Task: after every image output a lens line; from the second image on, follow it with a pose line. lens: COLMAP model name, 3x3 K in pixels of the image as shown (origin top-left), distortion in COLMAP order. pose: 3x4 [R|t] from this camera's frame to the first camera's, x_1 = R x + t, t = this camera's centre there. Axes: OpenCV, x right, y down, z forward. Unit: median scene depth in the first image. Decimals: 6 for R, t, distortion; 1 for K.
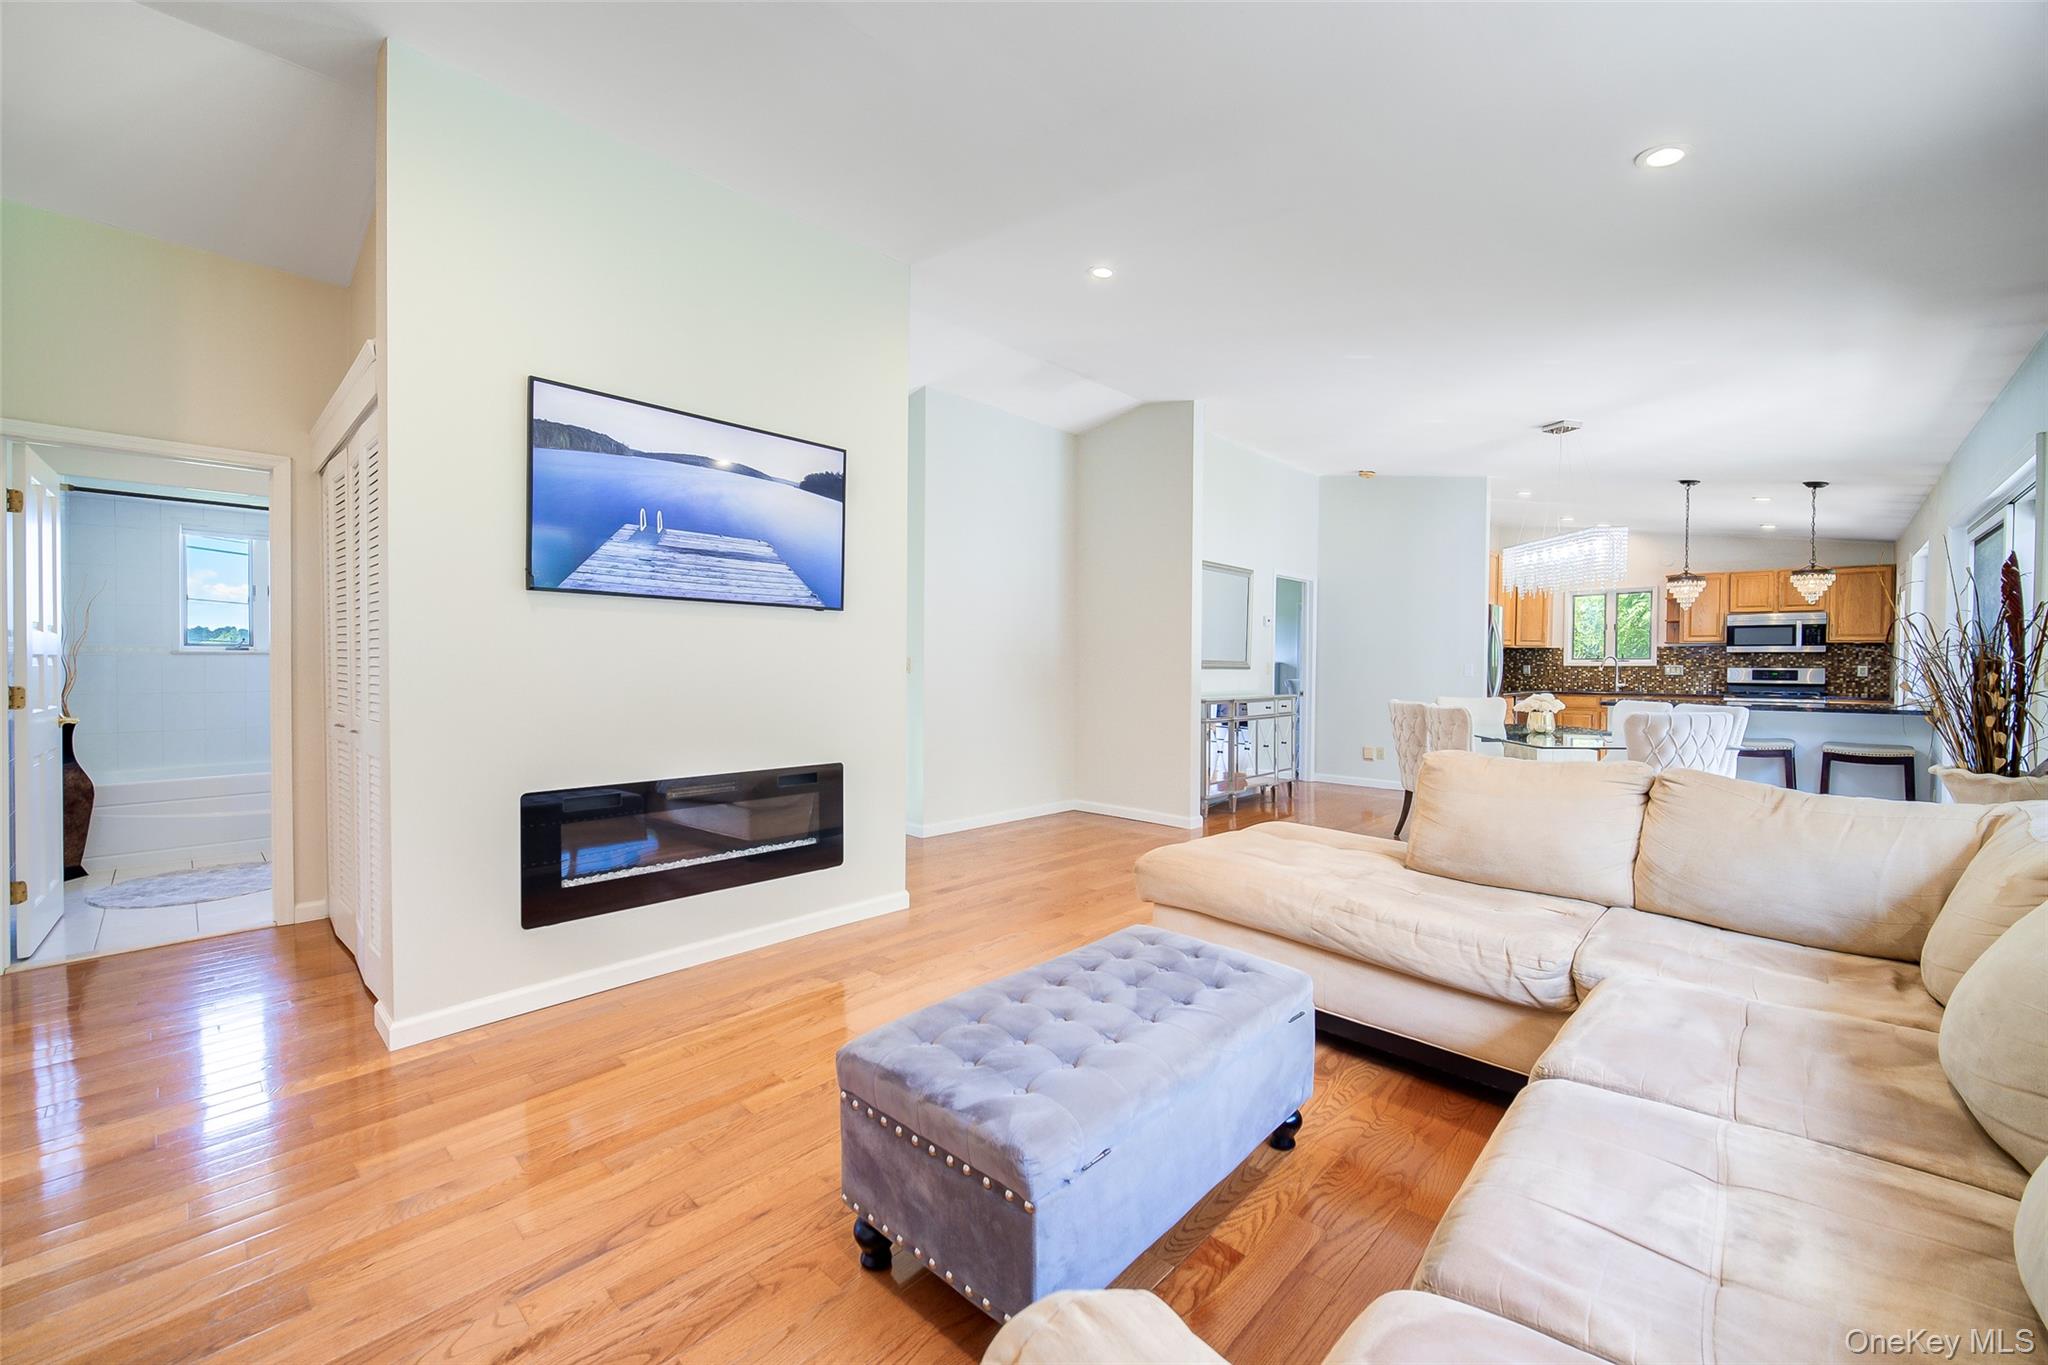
lens RADIAL K [[820.3, 0, 1000.2], [0, 820.3, 671.4], [0, 0, 1]] dist [-0.003062, -0.000191]
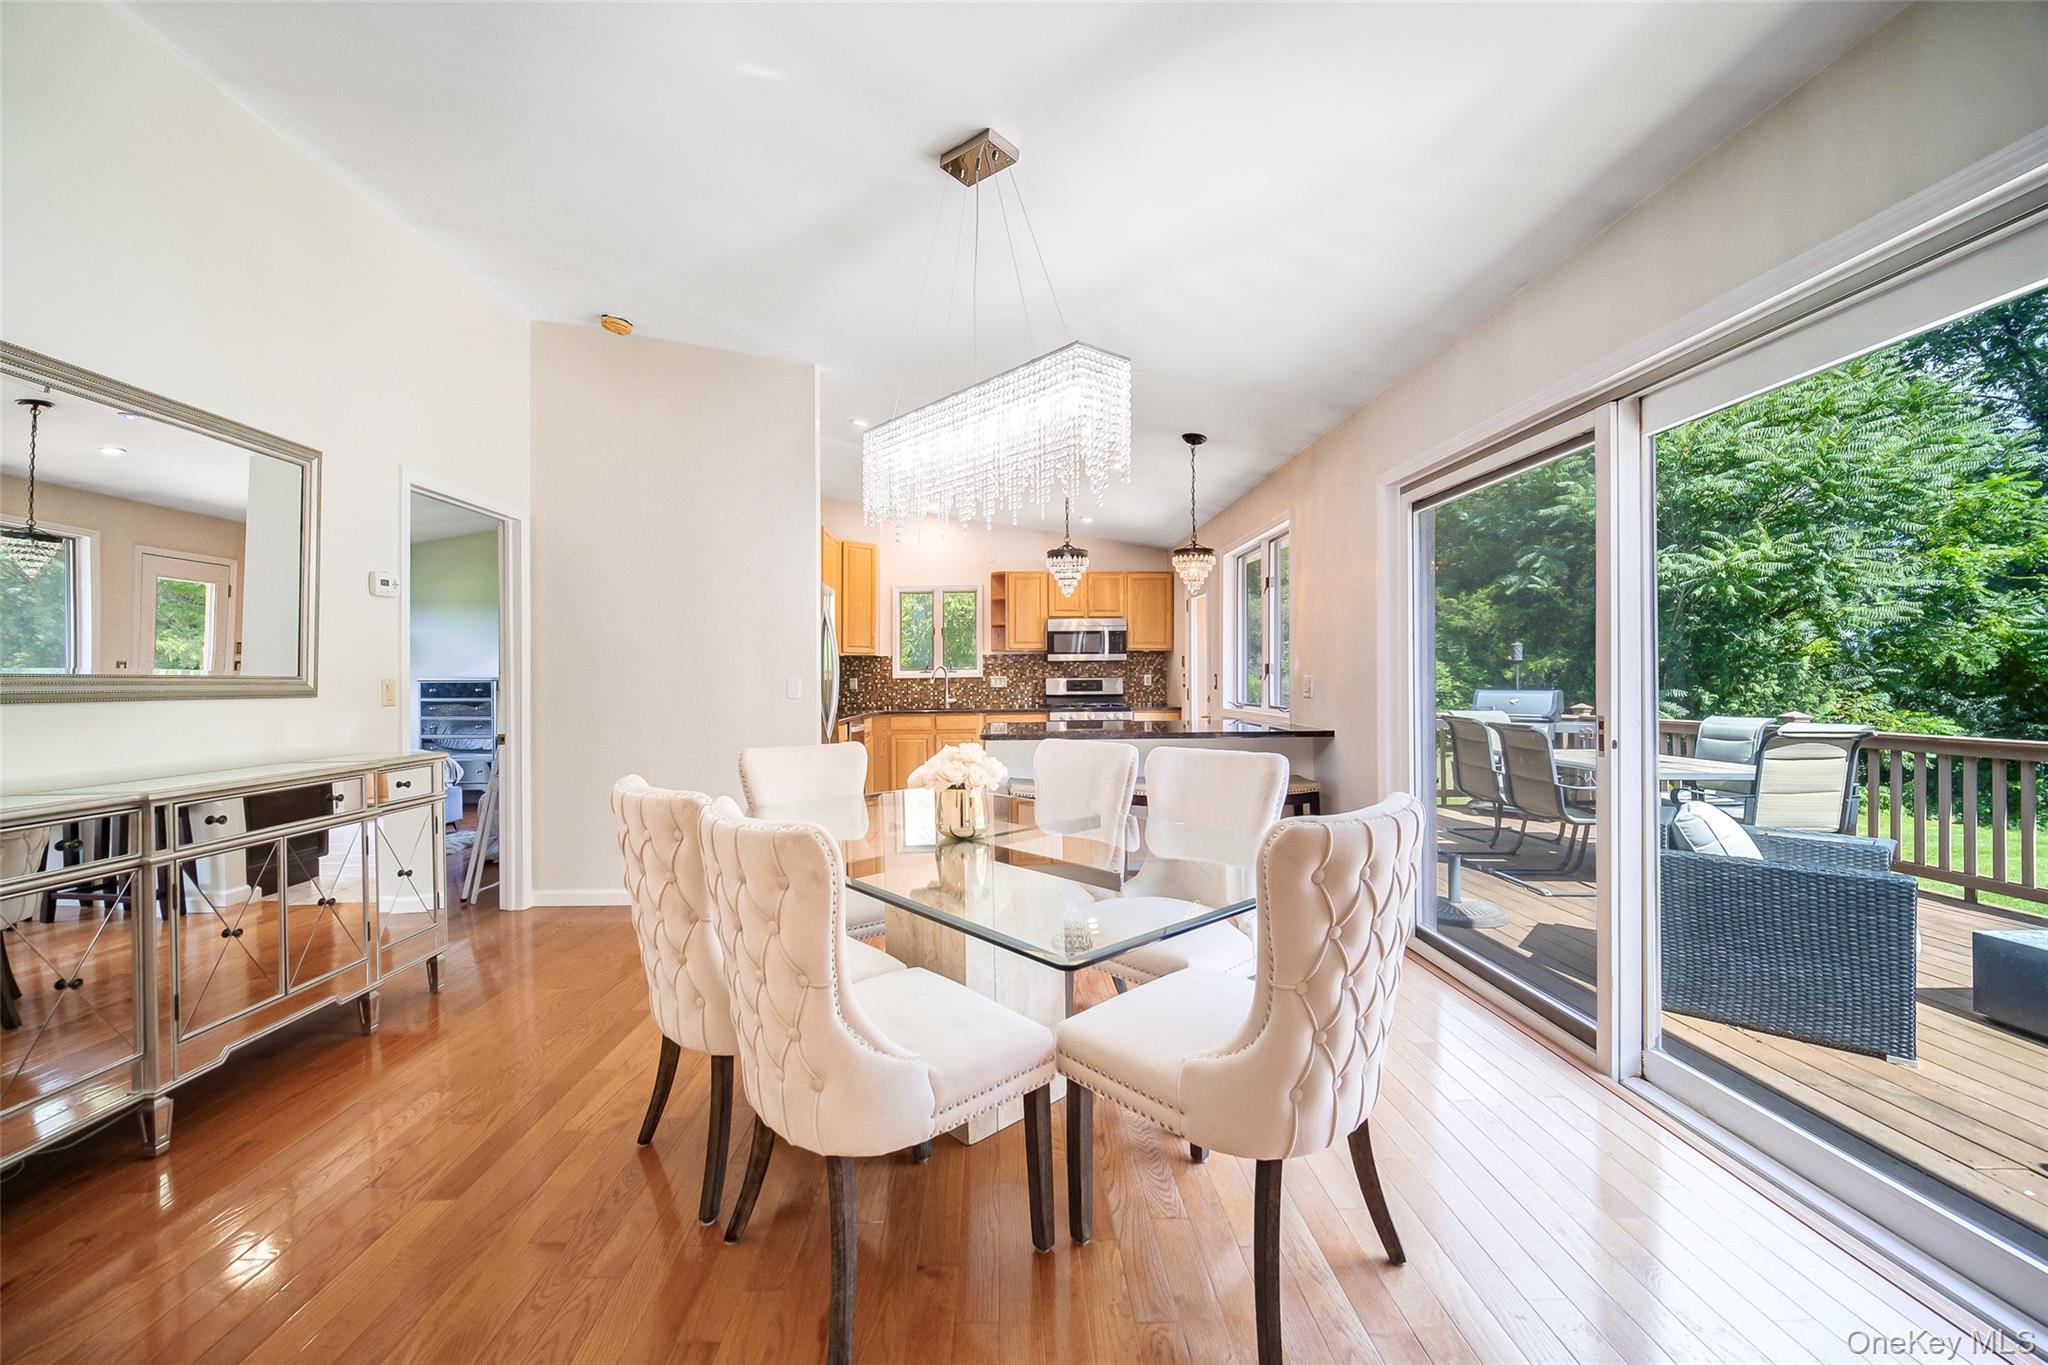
lens RADIAL K [[820.3, 0, 1000.4], [0, 820.3, 679.5], [0, 0, 1]] dist [-0.003062, -0.000191]
pose [[0.708738, -0.012040, 0.705369, 0.297630], [0.016898, 0.999857, 0.000088, -0.005735], [-0.705269, 0.011857, 0.708840, 0.546246]]
